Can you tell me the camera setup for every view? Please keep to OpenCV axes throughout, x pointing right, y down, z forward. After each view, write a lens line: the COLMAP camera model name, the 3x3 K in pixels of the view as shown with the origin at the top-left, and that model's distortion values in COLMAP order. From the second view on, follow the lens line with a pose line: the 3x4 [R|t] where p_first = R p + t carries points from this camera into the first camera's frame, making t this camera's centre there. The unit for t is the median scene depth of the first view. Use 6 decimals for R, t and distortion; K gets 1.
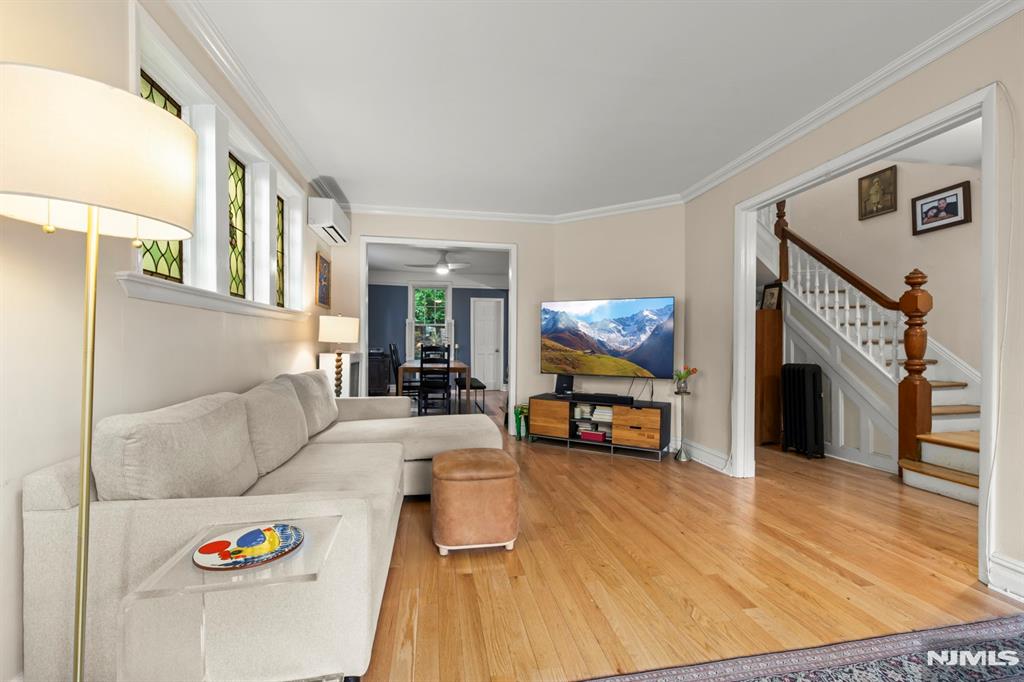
lens RADIAL K [[437.5, 0, 512.2], [0, 437.5, 342.9], [0, 0, 1]] dist [0.005615, 0.000290]
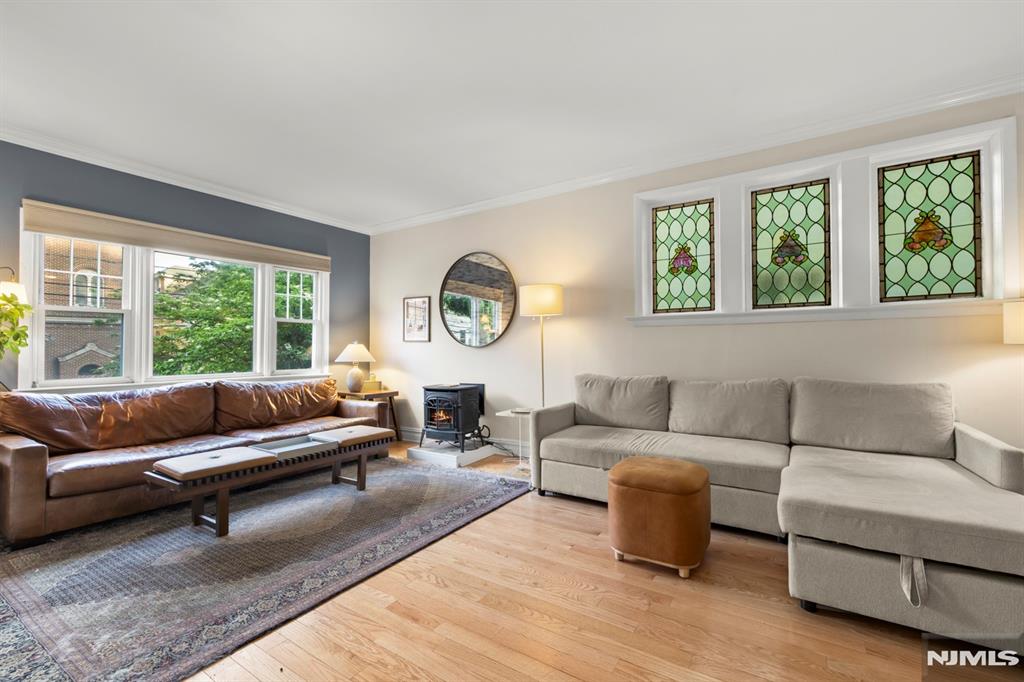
lens RADIAL K [[437.5, 0, 512.0], [0, 437.5, 346.0], [0, 0, 1]] dist [0.005615, 0.000290]
pose [[-0.682739, 0.005386, -0.730642, 1.044848], [0.004053, 0.999985, 0.003584, -0.001762], [0.730651, -0.000515, -0.682751, 1.817556]]
